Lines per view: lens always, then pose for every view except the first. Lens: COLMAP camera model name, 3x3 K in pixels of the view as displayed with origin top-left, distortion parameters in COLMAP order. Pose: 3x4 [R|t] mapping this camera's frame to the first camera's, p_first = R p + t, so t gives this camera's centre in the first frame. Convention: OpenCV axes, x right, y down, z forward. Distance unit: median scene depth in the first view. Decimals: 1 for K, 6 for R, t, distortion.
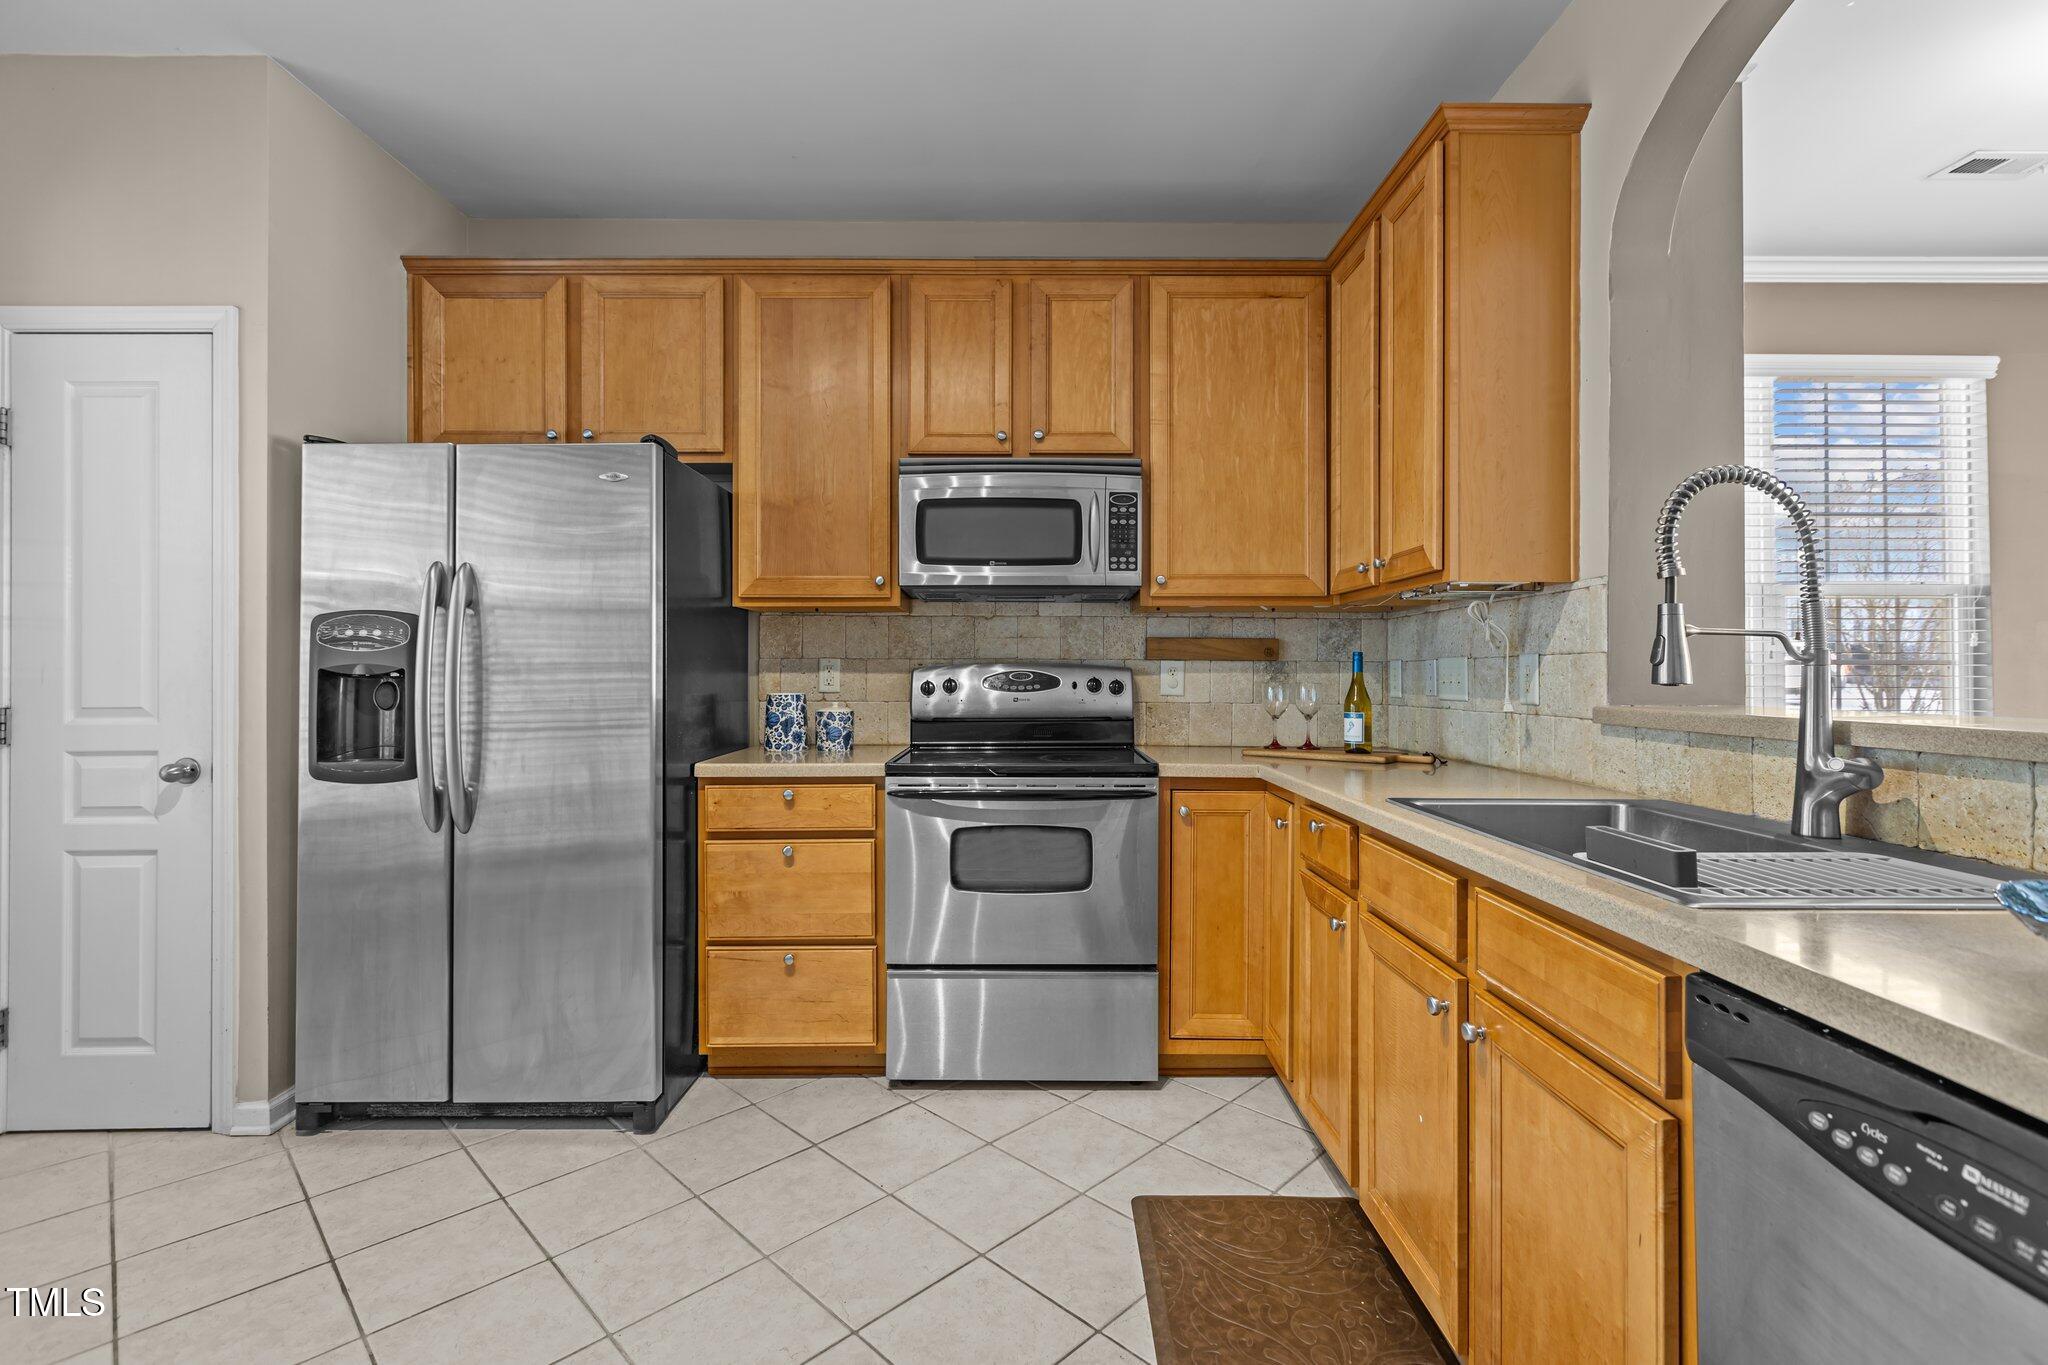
lens RADIAL K [[920.6, 0, 1026.4], [0, 920.6, 665.5], [0, 0, 1]] dist [0.002813, 0.001341]
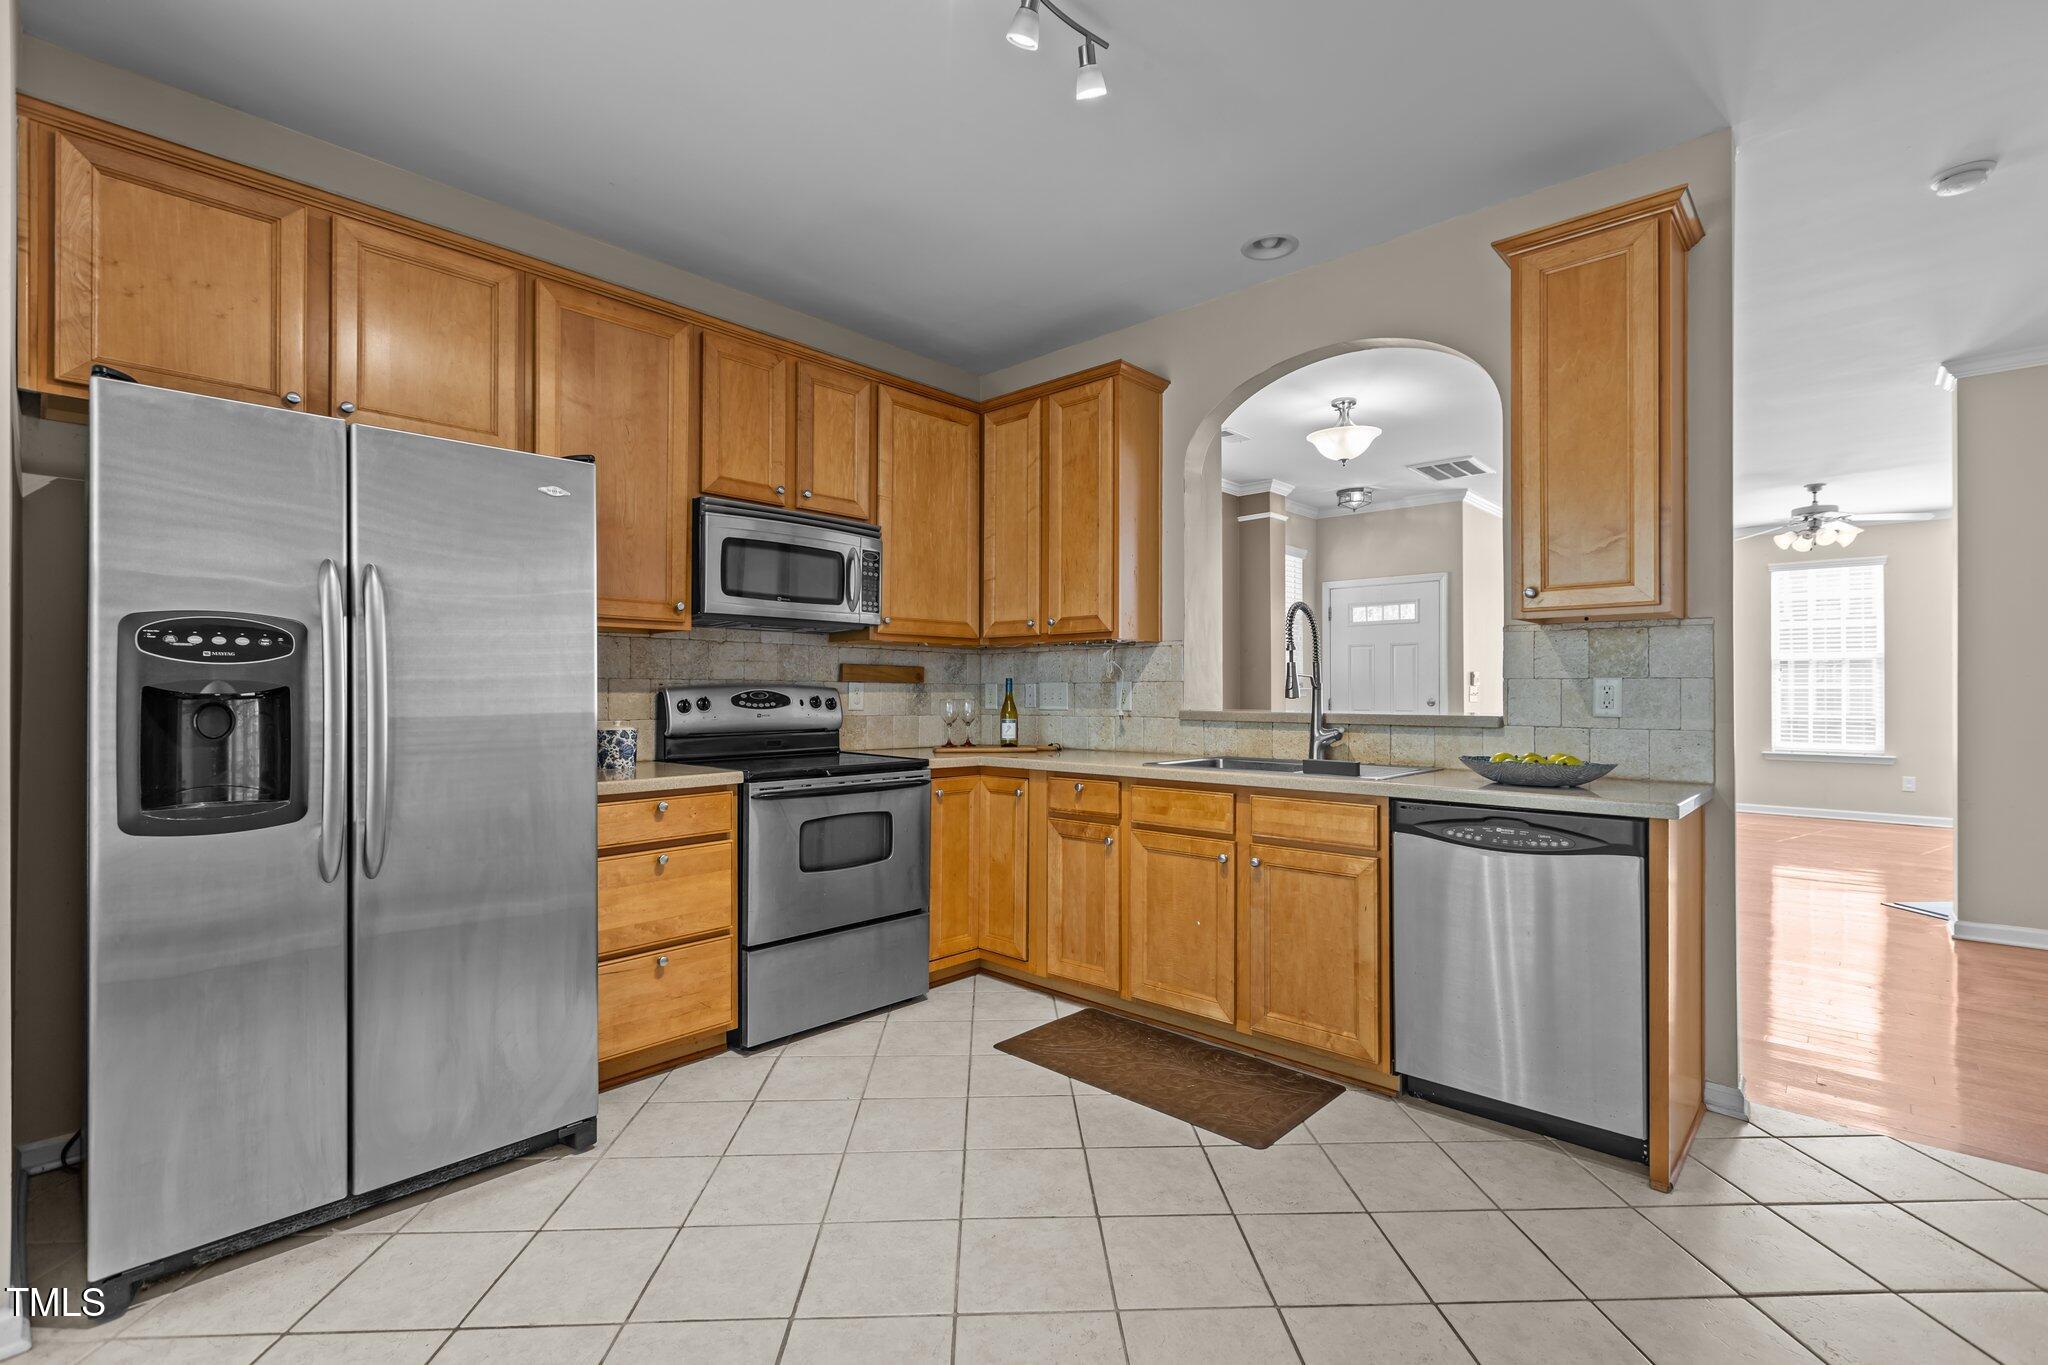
lens RADIAL K [[920.6, 0, 1026.6], [0, 920.6, 686.1], [0, 0, 1]] dist [0.002813, 0.001341]
pose [[0.683722, 0.005445, 0.729722, -0.676629], [-0.006835, 0.999976, -0.001057, -0.000643], [-0.729710, -0.004265, 0.683743, -0.029606]]
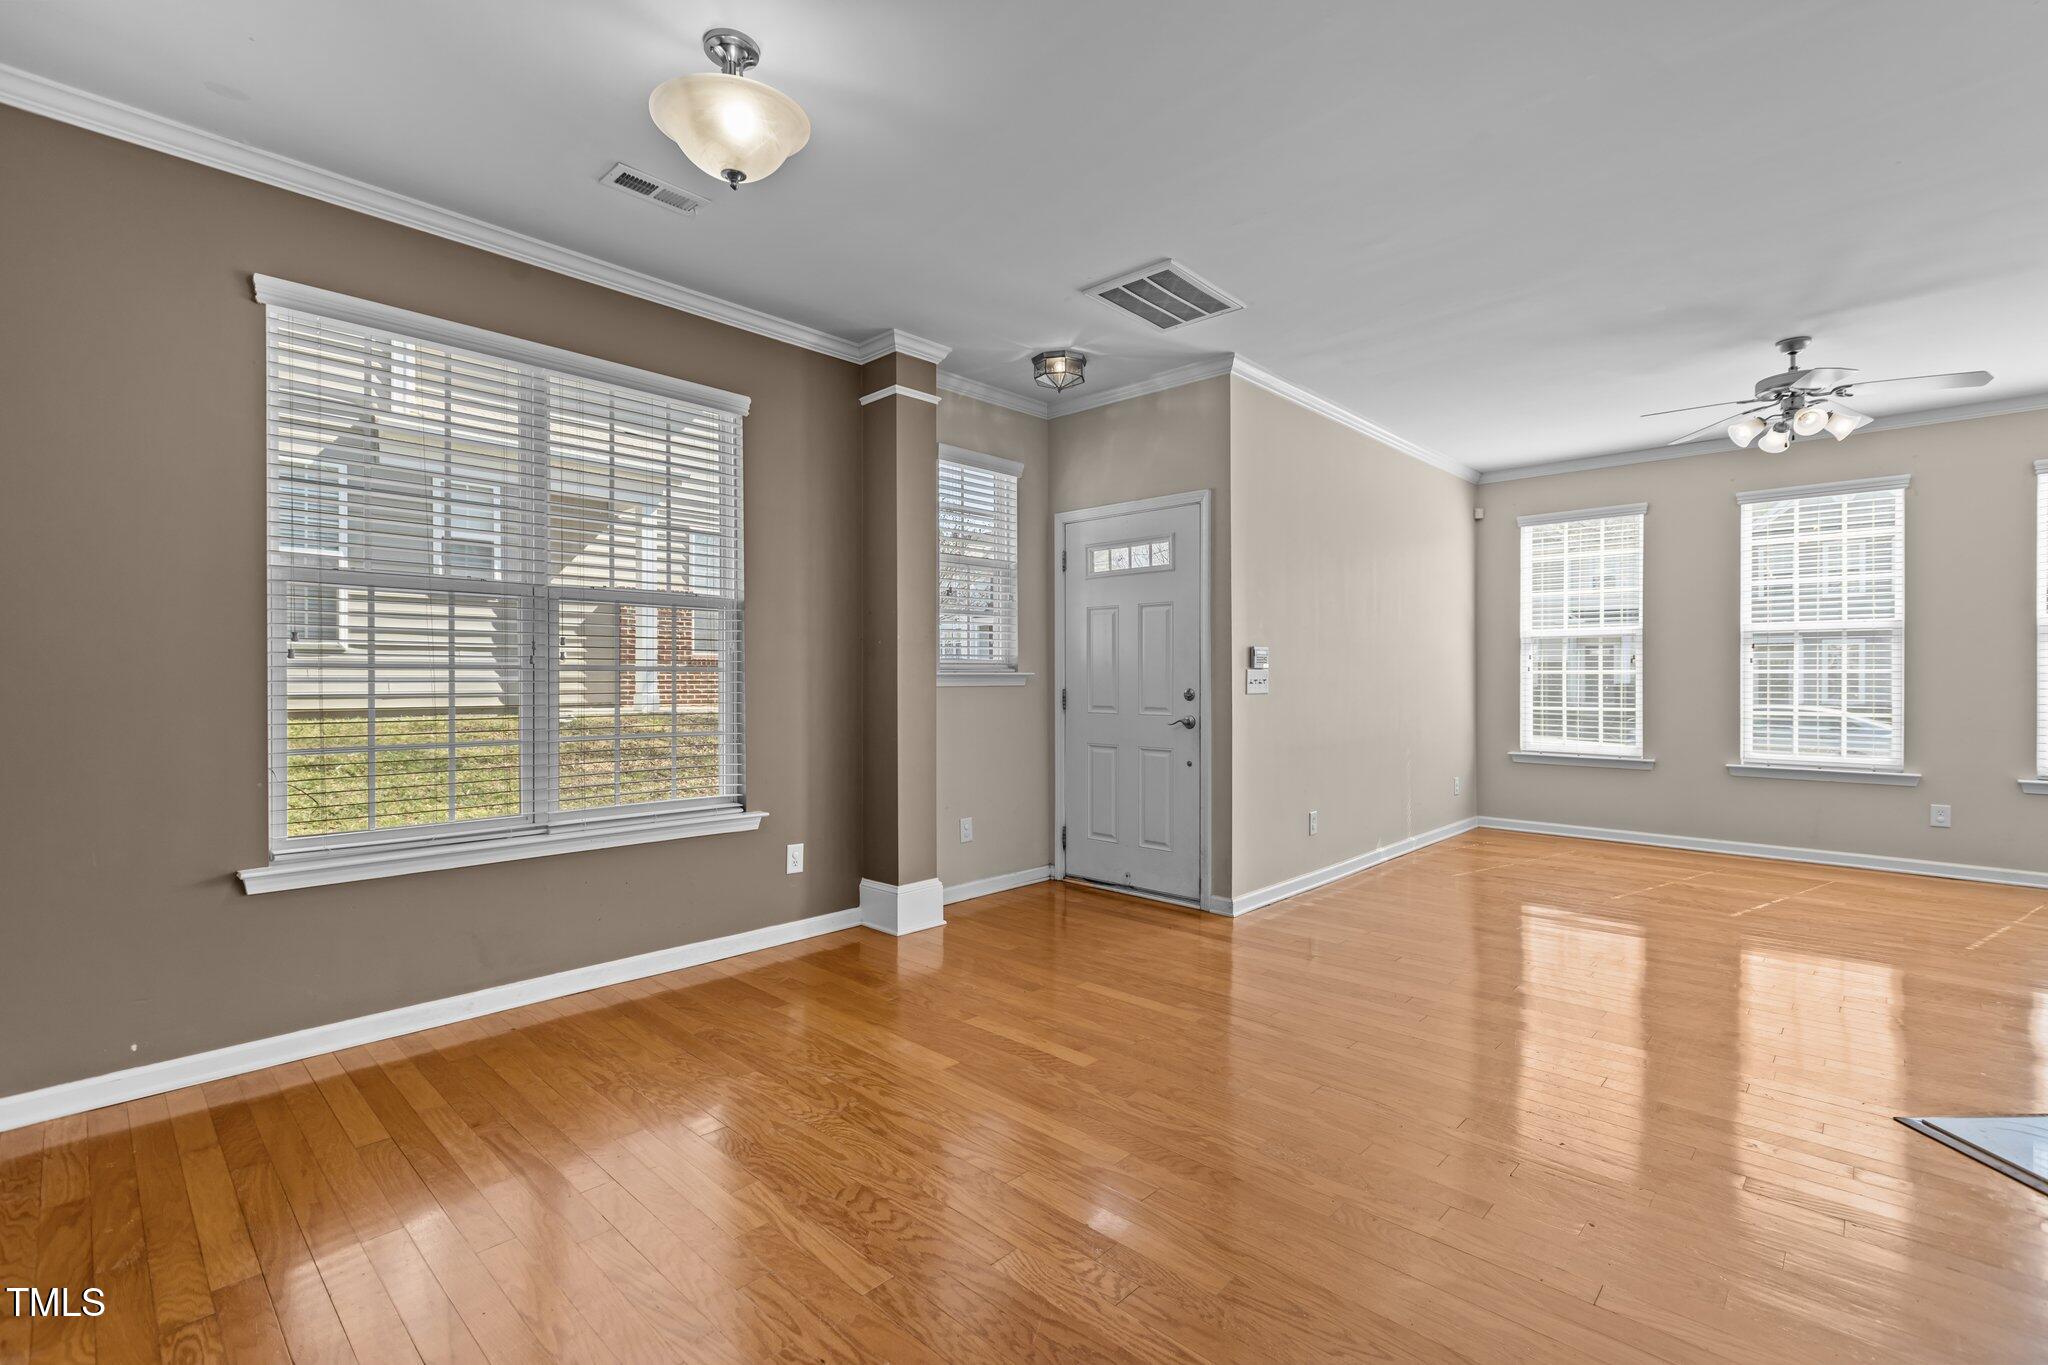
lens RADIAL K [[920.6, 0, 1030.2], [0, 920.6, 683.1], [0, 0, 1]] dist [0.002813, 0.001341]
pose [[0.691808, -0.003721, 0.722072, 0.580927], [-0.006458, 0.999915, 0.011340, -0.002611], [-0.722053, -0.012508, 0.691725, -0.028215]]
